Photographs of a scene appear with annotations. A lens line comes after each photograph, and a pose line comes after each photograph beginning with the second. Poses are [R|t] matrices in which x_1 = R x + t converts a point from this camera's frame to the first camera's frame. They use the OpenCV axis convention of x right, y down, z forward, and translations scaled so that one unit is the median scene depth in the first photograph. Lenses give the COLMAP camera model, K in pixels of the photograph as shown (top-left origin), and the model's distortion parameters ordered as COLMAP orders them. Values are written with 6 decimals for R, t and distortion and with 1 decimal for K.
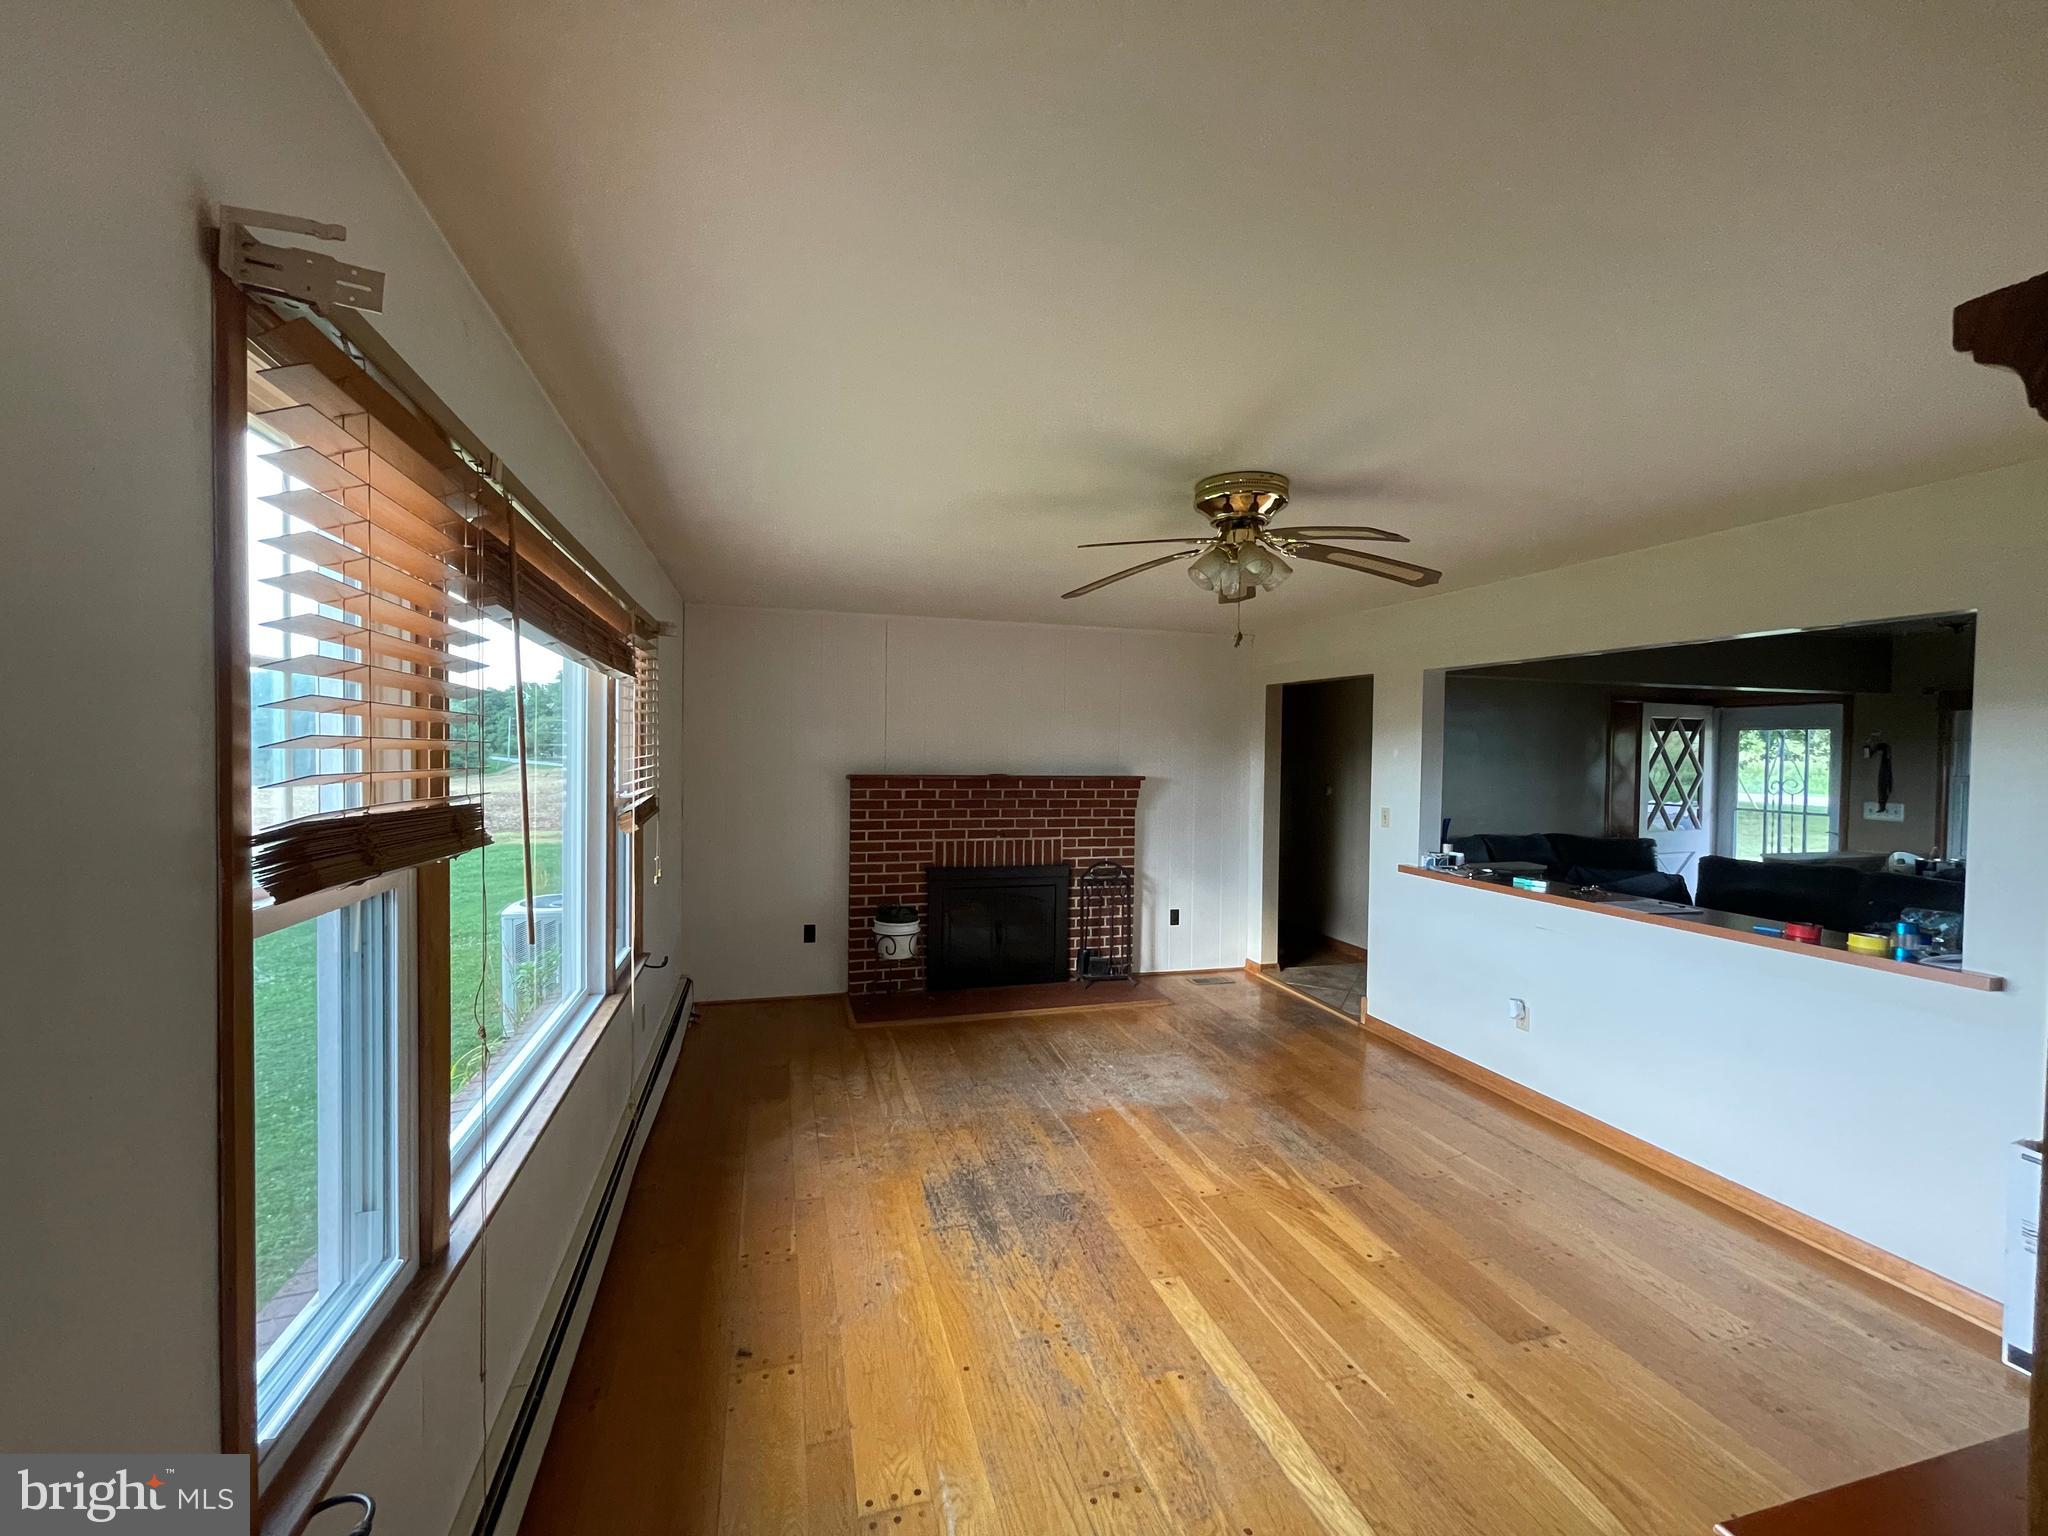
lens RADIAL K [[828.4, 0, 1013.4], [0, 828.4, 767.7], [0, 0, 1]] dist [0.001957, -0.000031]
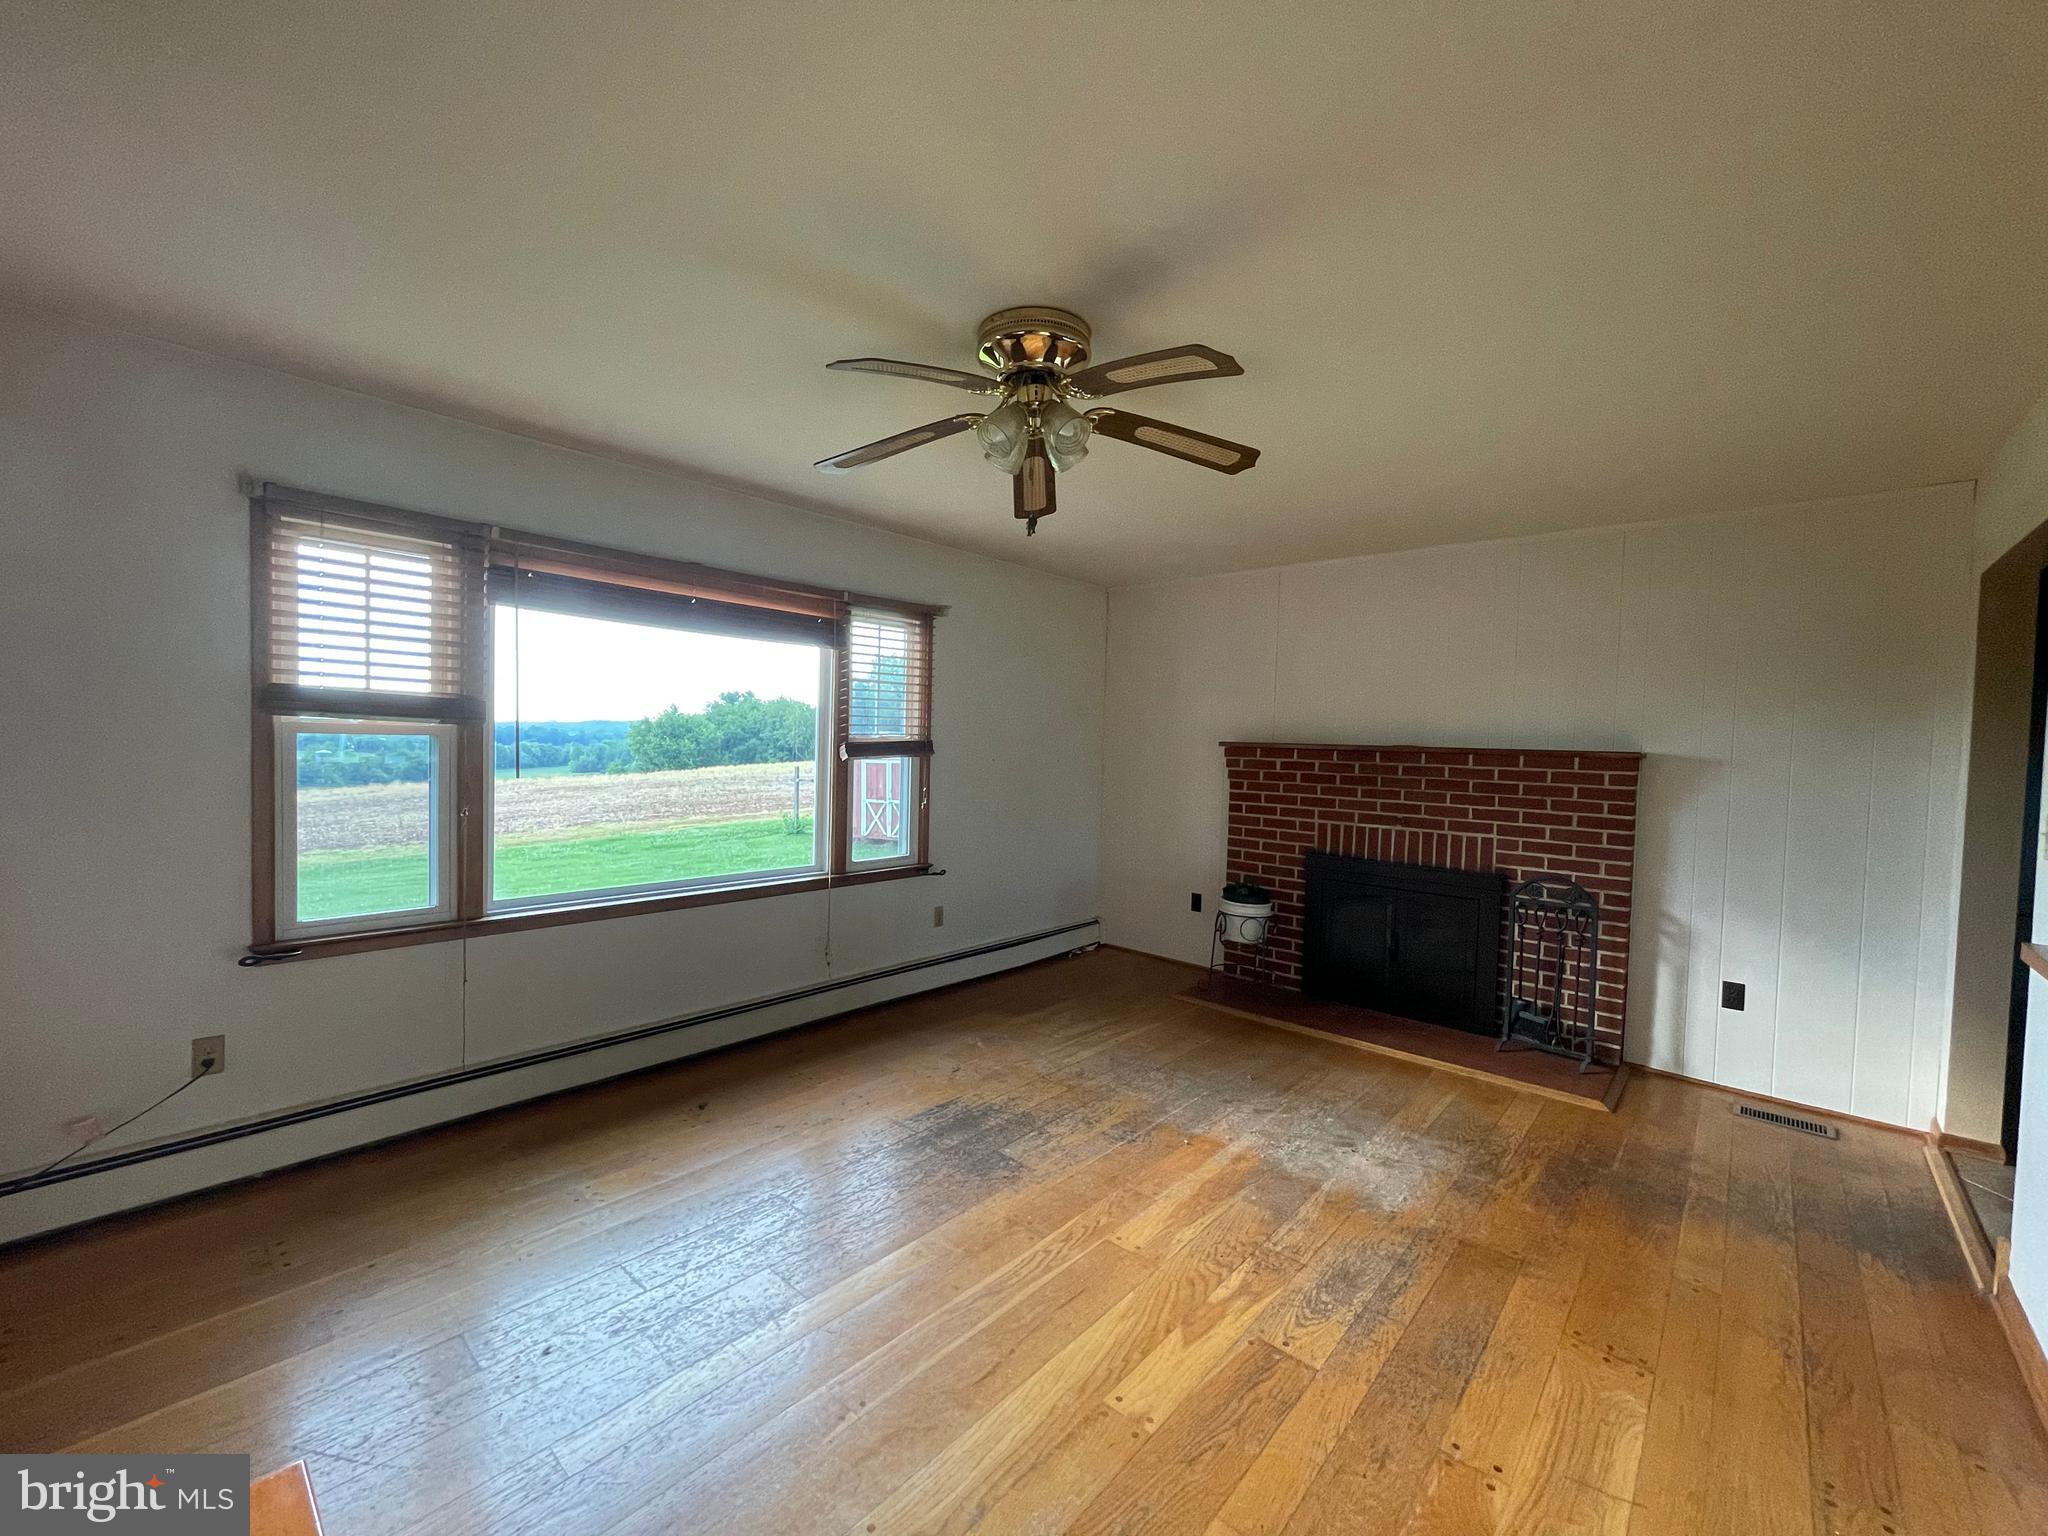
lens RADIAL K [[828.4, 0, 1013.4], [0, 828.4, 767.7], [0, 0, 1]] dist [0.001957, -0.000031]
pose [[0.531527, 0.029461, -0.846529, 0.474411], [-0.041194, 0.999111, 0.008906, 0.038736], [0.846039, 0.030138, 0.532268, 0.281362]]
